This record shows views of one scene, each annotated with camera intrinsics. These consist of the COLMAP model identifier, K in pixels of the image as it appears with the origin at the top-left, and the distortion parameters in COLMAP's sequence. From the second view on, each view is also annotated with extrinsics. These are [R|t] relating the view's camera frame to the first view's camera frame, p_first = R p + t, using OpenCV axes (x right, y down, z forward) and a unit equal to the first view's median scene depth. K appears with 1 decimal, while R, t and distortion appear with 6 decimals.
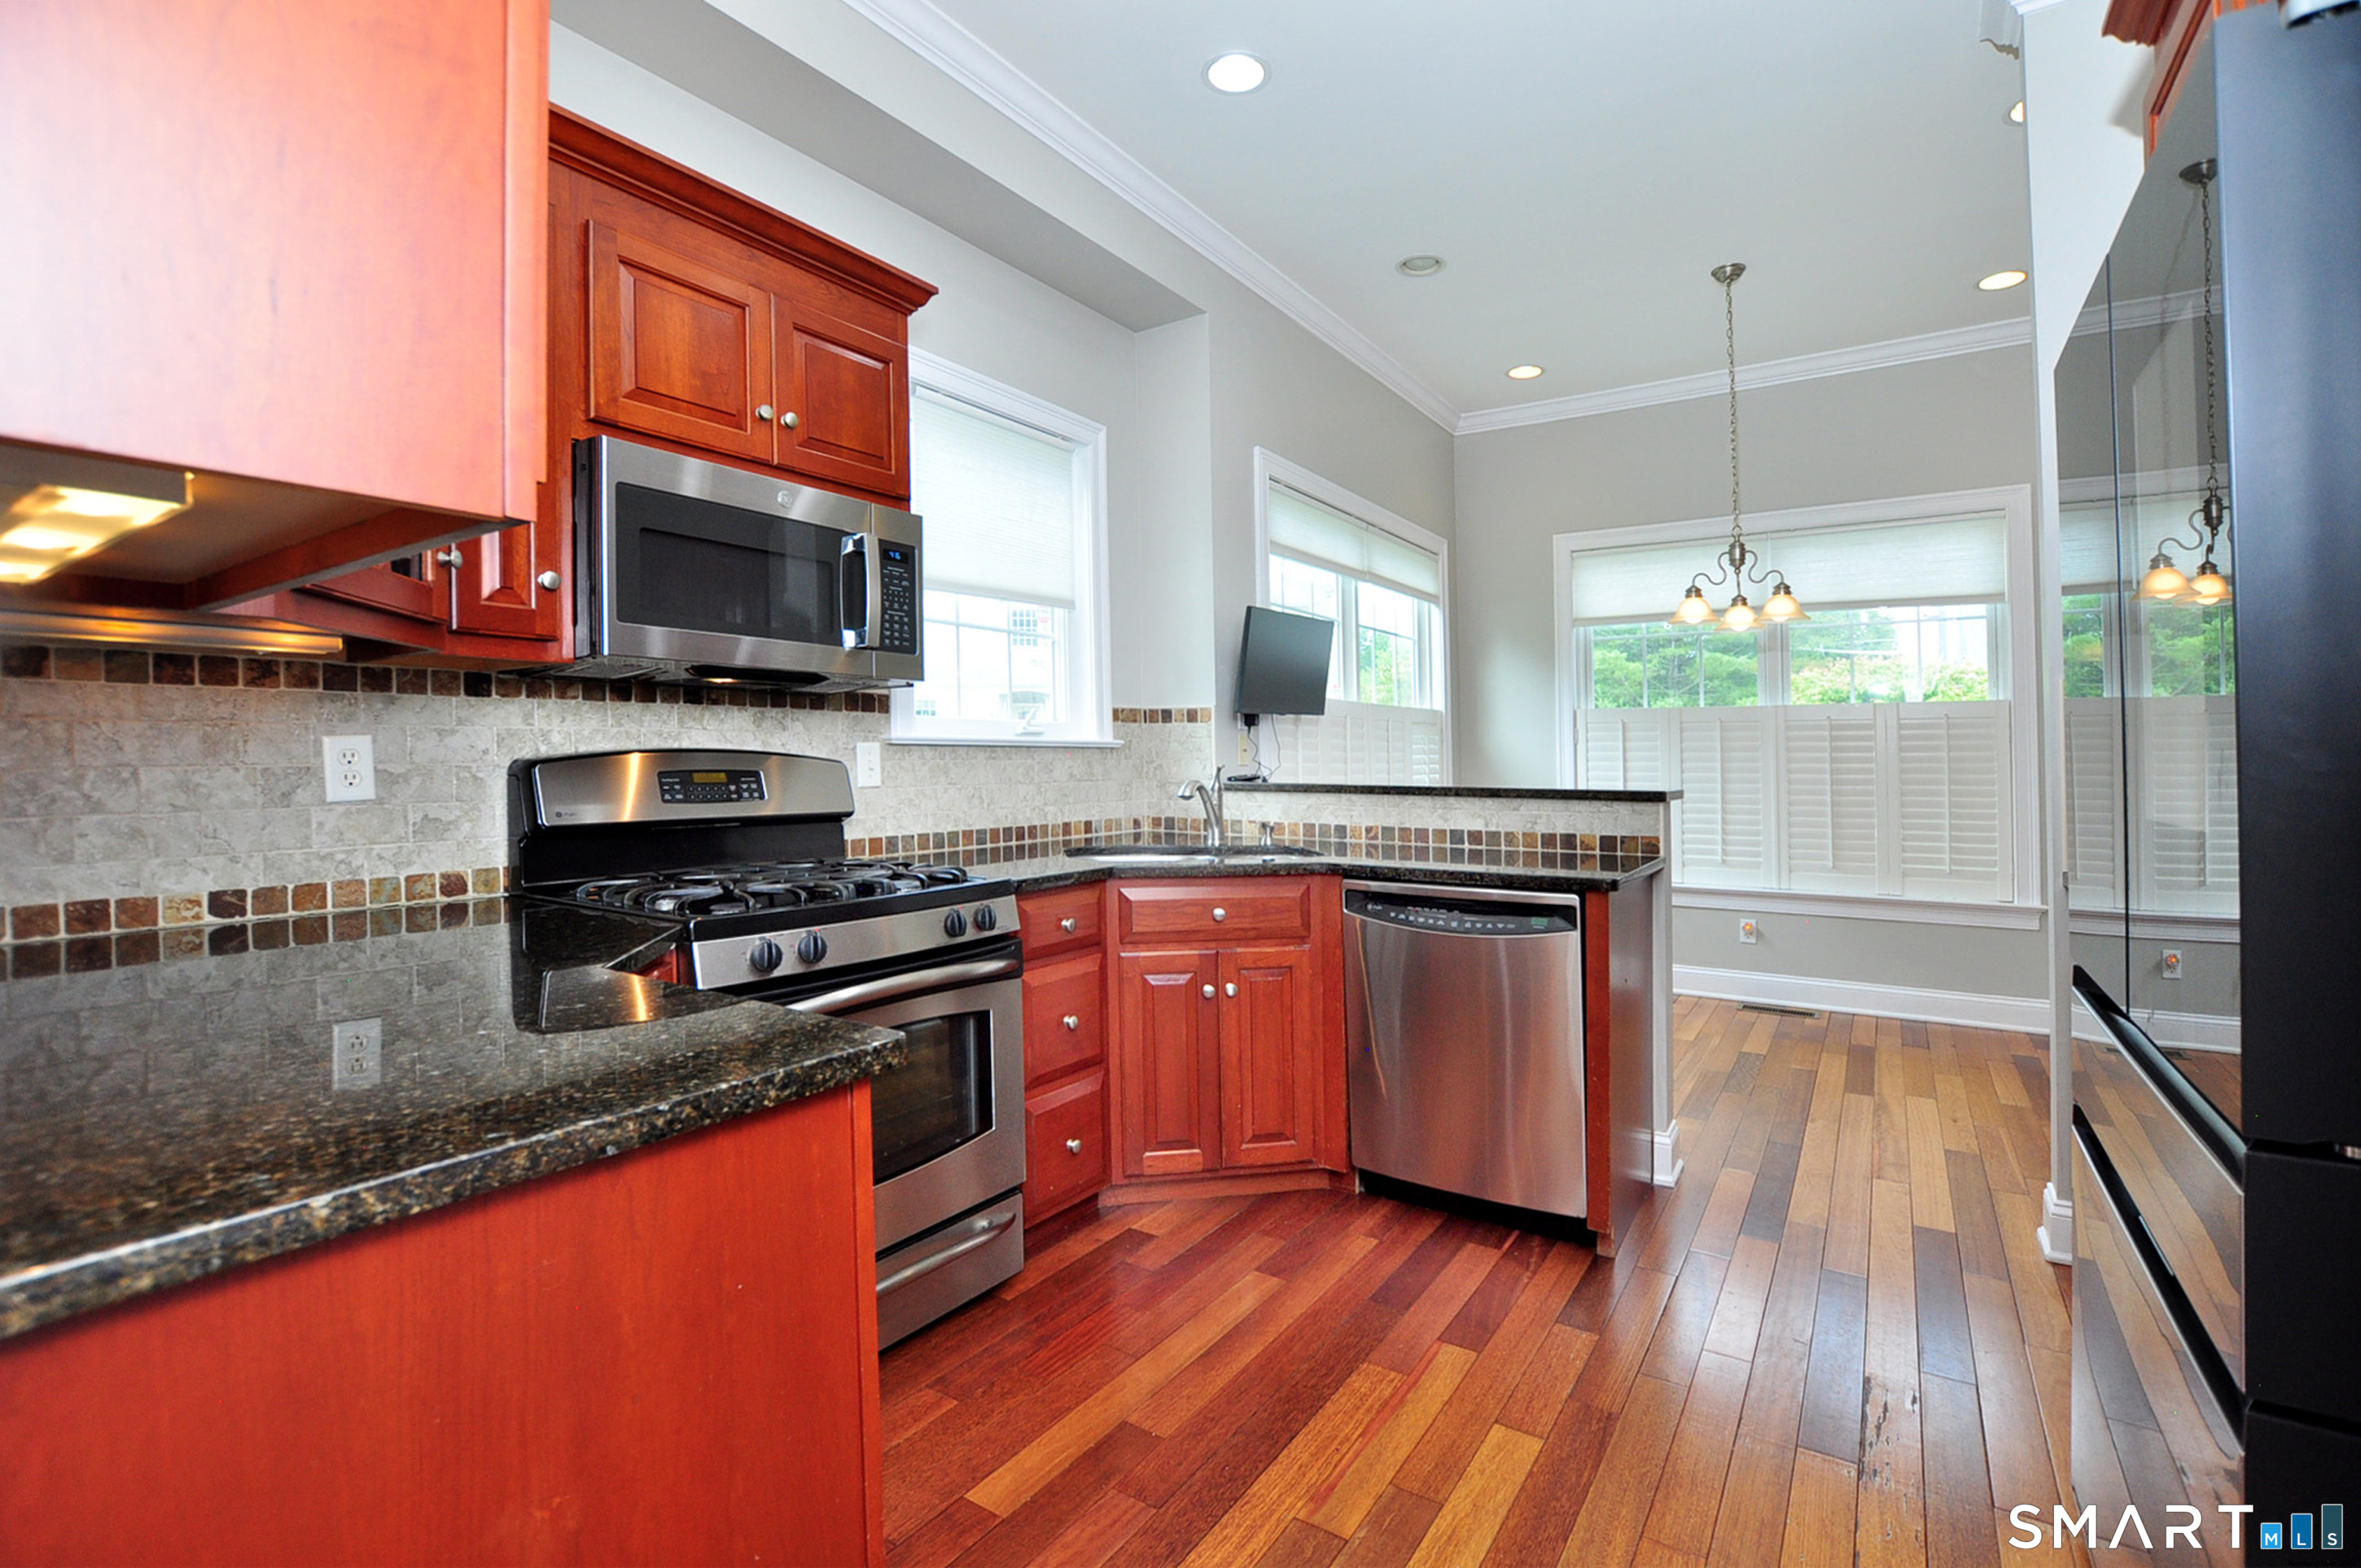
lens RADIAL K [[1047.7, 0, 1202.0], [0, 1047.7, 738.6], [0, 0, 1]] dist [-0.005475, -0.000402]
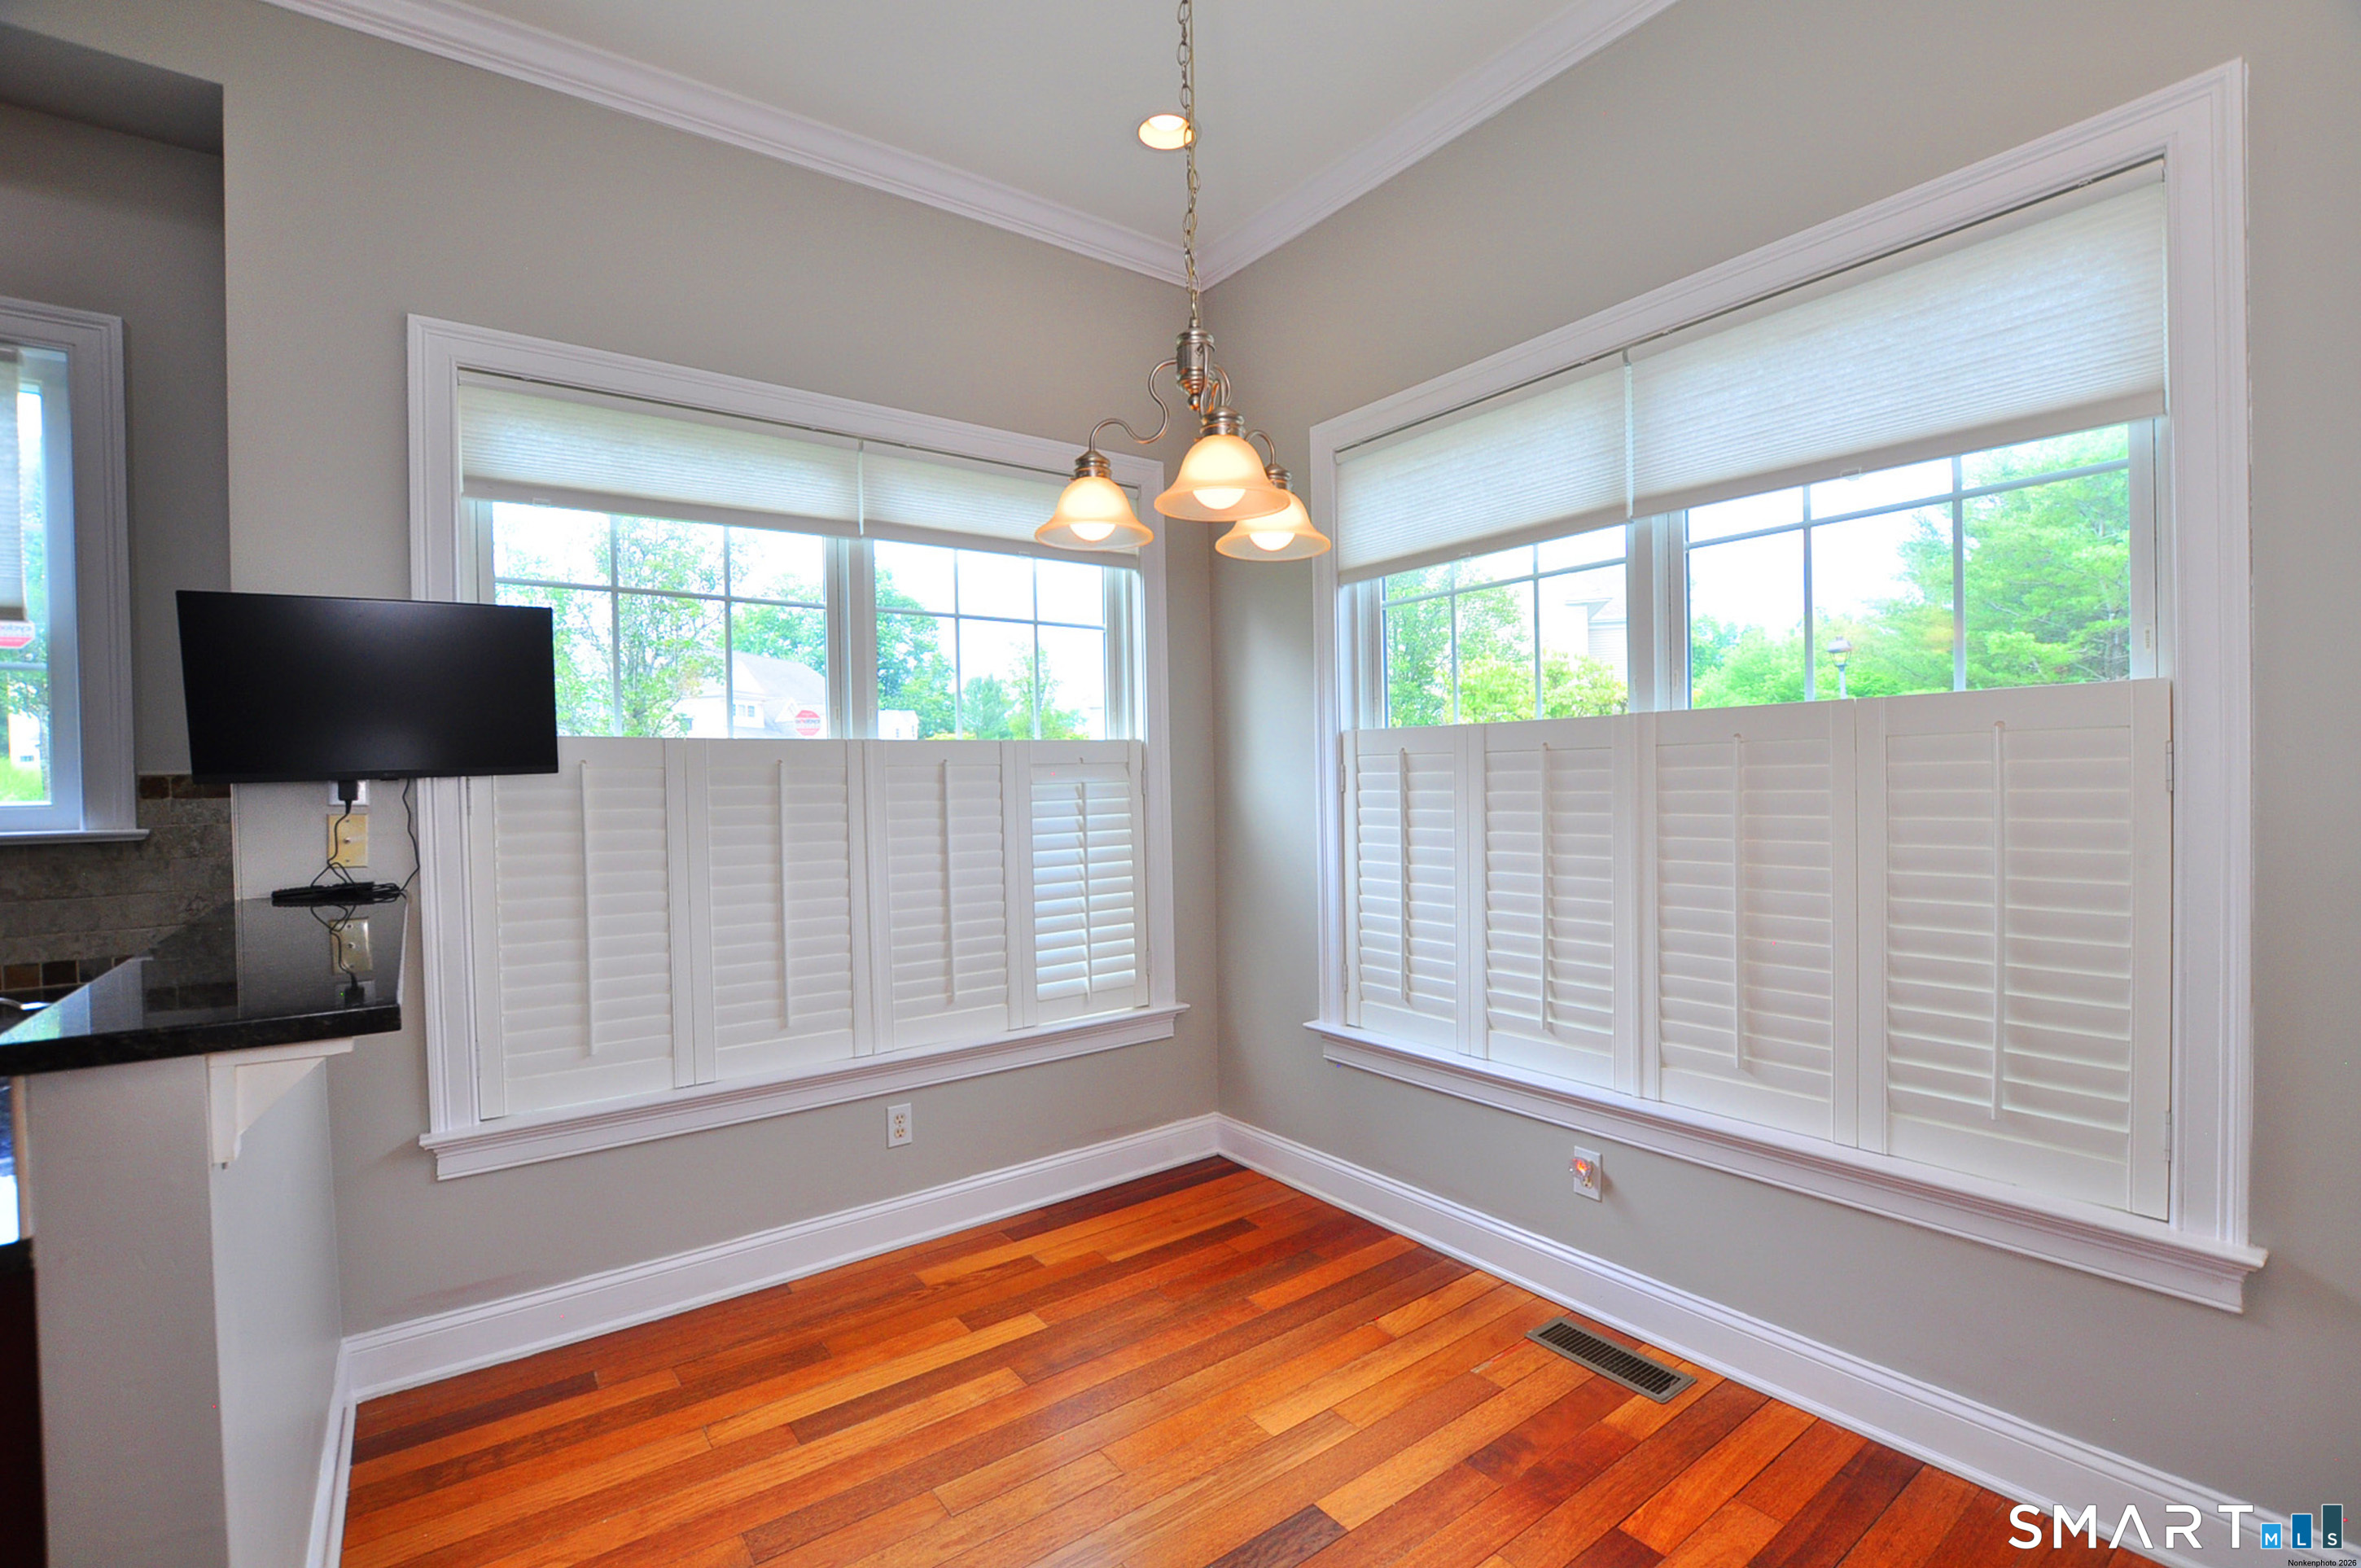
lens RADIAL K [[1047.7, 0, 1181.6], [0, 1047.7, 798.7], [0, 0, 1]] dist [-0.005475, -0.000402]
pose [[0.937012, -0.016352, -0.348913, 0.525546], [0.028607, 0.999140, 0.030000, -0.012833], [0.348123, -0.038091, 0.936675, 0.488786]]
